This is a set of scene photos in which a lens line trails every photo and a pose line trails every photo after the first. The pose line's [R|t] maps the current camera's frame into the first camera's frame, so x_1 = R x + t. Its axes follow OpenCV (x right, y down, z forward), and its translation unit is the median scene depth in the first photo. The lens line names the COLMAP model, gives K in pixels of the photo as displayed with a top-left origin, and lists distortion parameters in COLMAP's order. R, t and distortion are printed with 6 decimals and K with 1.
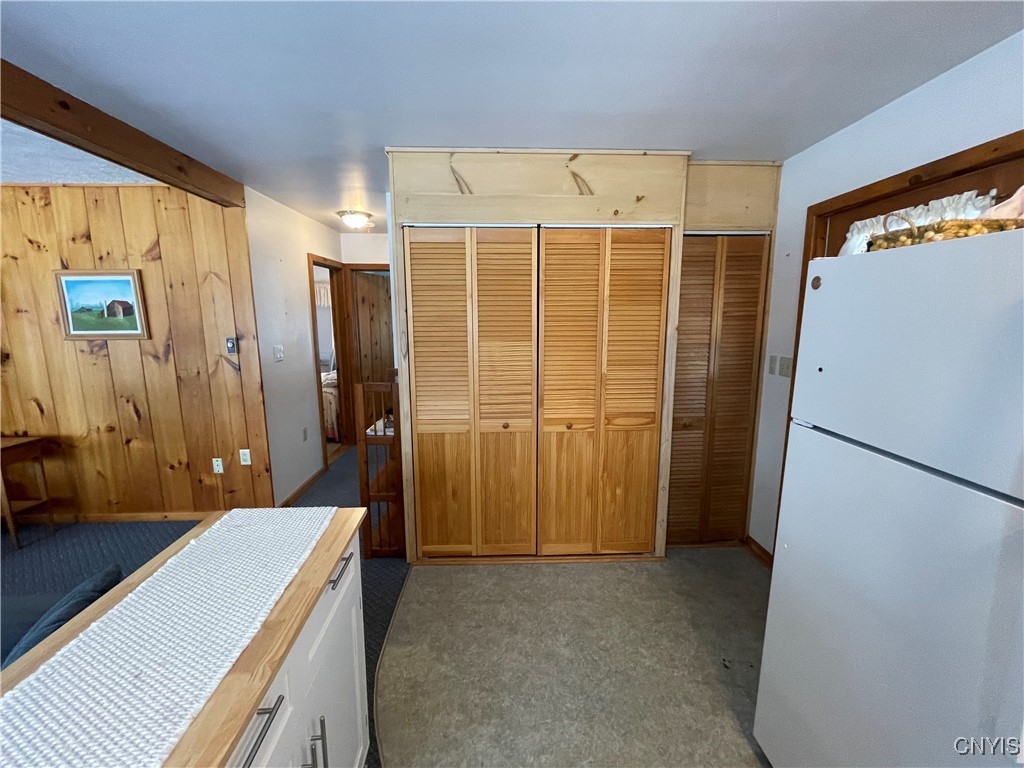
lens RADIAL K [[418.7, 0, 512.3], [0, 418.7, 379.7], [0, 0, 1]] dist [-0.004224, -0.000663]
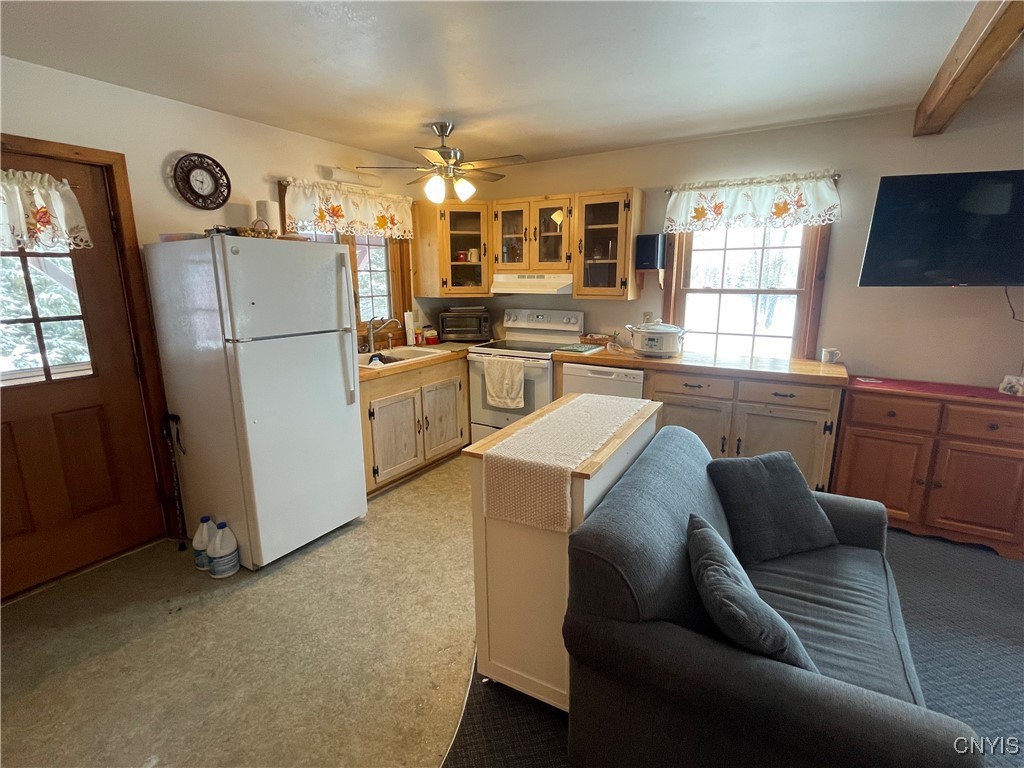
lens RADIAL K [[510.6, 0, 515.3], [0, 510.6, 383.5], [0, 0, 1]] dist [0.001933, 0.000196]
pose [[-0.828853, -0.110945, 0.548356, -1.242635], [0.097292, 0.936623, 0.336558, -0.296502], [-0.550942, 0.332307, -0.765529, 1.990234]]
